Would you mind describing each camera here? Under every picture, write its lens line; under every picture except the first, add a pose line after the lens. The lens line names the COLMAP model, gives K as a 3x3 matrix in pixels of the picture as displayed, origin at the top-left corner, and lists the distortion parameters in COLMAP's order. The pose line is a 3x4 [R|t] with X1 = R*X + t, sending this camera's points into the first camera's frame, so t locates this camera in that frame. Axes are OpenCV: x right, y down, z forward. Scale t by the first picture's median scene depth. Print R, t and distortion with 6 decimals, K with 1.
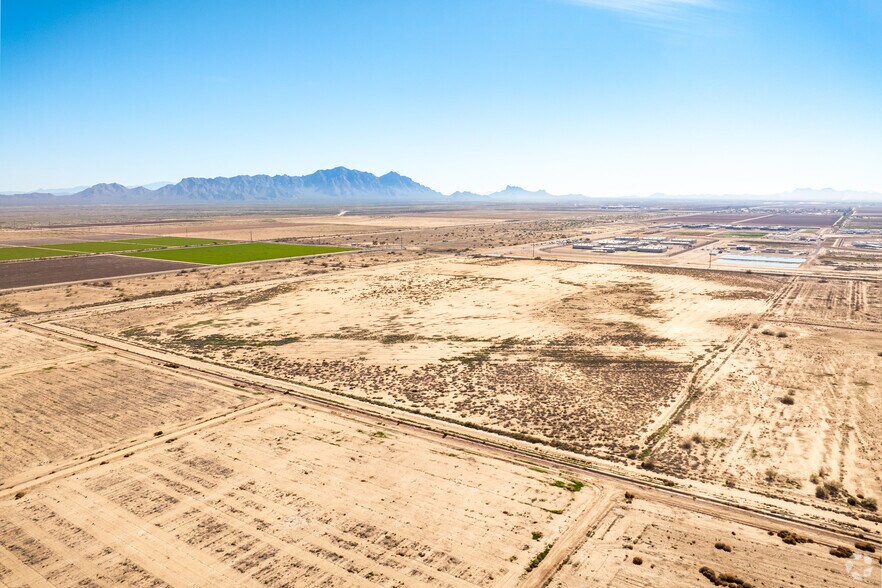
lens RADIAL K [[621.5, 0, 441.0], [0, 621.5, 294.0], [0, 0, 1]] dist [-0.043579, 0.007431]
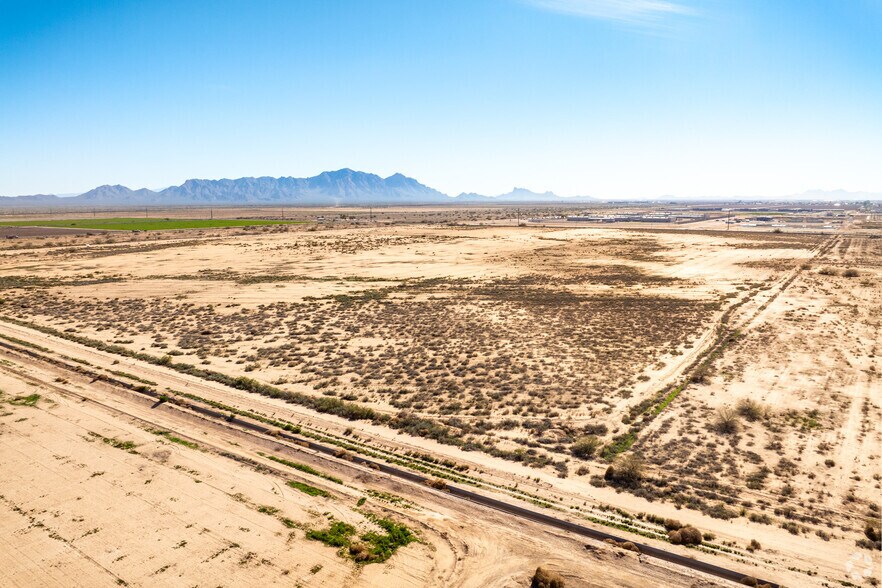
lens RADIAL K [[621.5, 0, 441.0], [0, 621.5, 294.0], [0, 0, 1]] dist [-0.043579, 0.007431]
pose [[0.999912, -0.001347, -0.013210, 0.208673], [0.001264, 0.999979, -0.006328, 0.155132], [0.013218, 0.006311, 0.999893, 0.569725]]
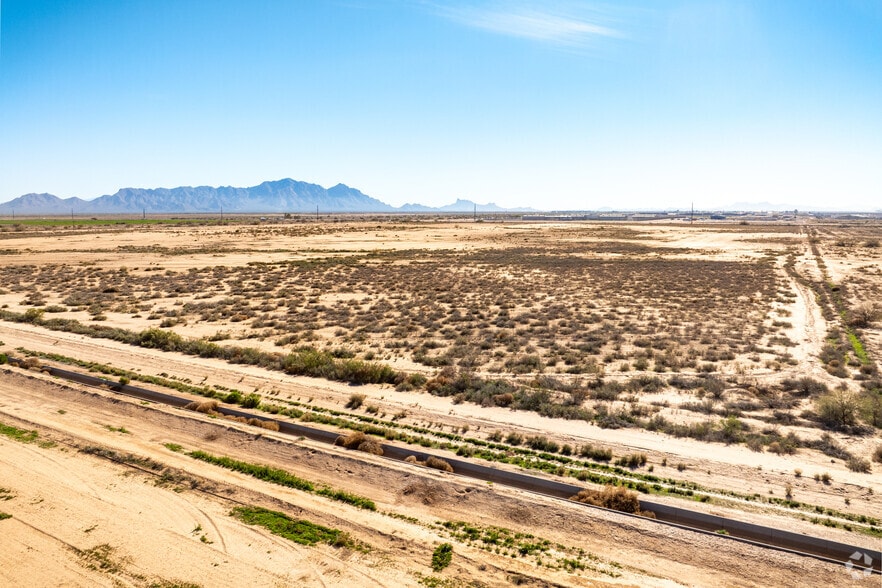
lens RADIAL K [[621.5, 0, 441.0], [0, 621.5, 294.0], [0, 0, 1]] dist [-0.043579, 0.007431]
pose [[0.996992, -0.009481, 0.076924, 0.158706], [0.011348, 0.999651, -0.023862, 0.208509], [-0.076671, 0.024663, 0.996751, 0.754843]]
